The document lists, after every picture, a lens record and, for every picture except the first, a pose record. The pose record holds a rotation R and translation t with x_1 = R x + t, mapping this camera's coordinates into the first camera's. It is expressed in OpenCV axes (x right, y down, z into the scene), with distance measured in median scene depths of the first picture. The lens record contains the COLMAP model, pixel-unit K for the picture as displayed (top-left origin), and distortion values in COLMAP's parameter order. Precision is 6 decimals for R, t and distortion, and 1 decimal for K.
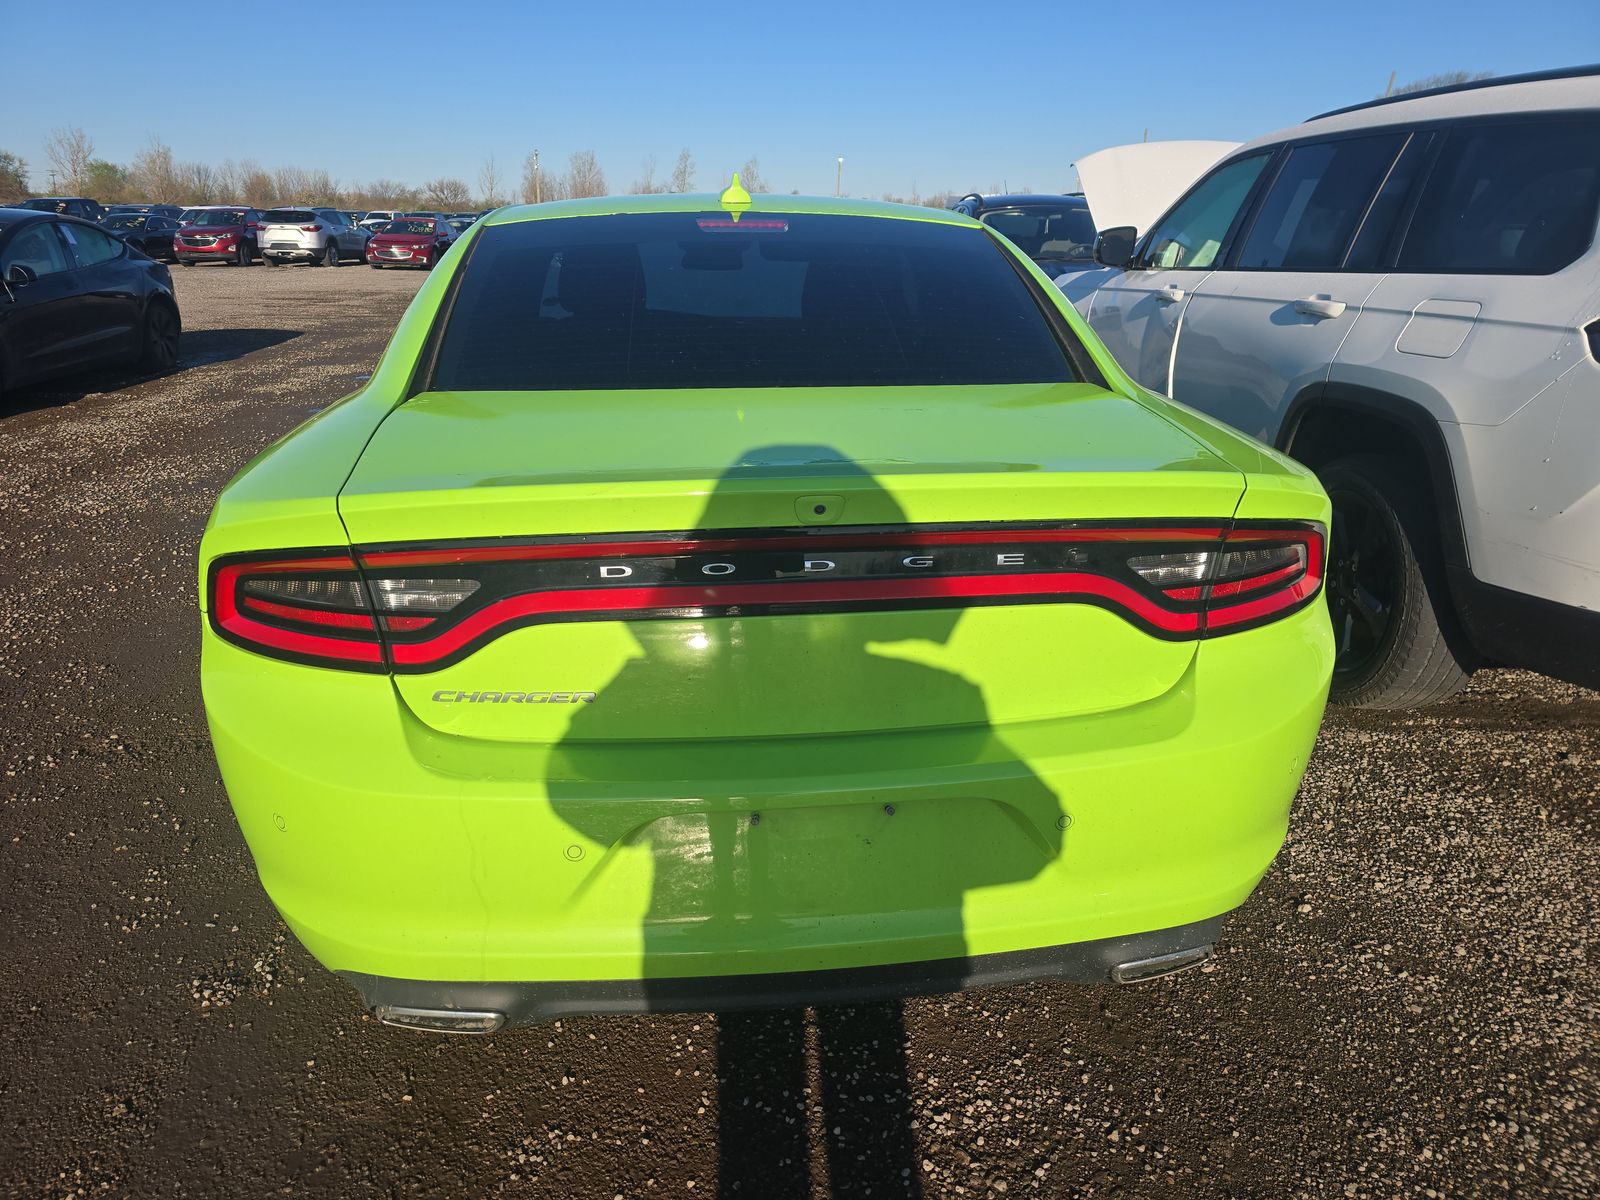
lens RADIAL K [[1097.5, 0, 795.8], [0, 1097.5, 592.4], [0, 0, 1]] dist [0.017693, -0.012712]
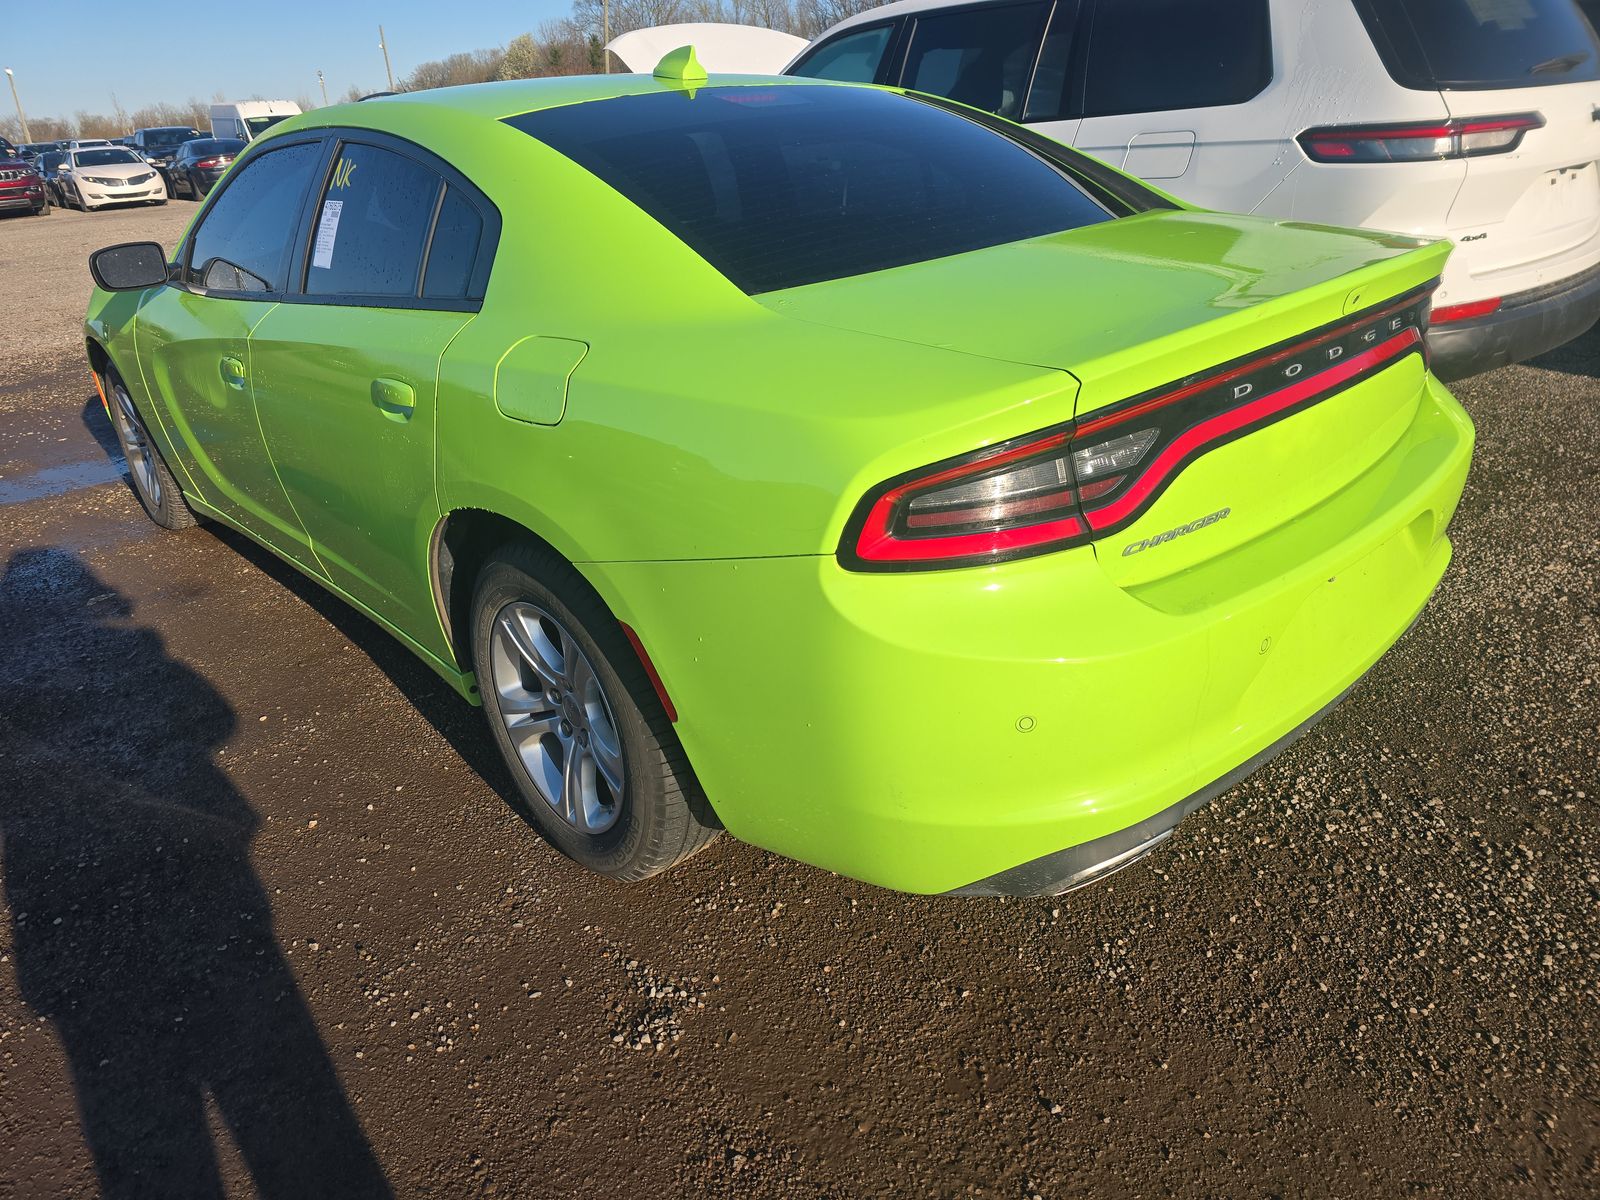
lens RADIAL K [[1097.5, 0, 800.8], [0, 1097.5, 609.1], [0, 0, 1]] dist [0.017693, -0.012712]
pose [[0.799648, -0.299665, 0.520351, -0.654515], [0.252404, 0.954042, 0.161542, -0.056113], [-0.544845, 0.002162, 0.838534, 0.179769]]
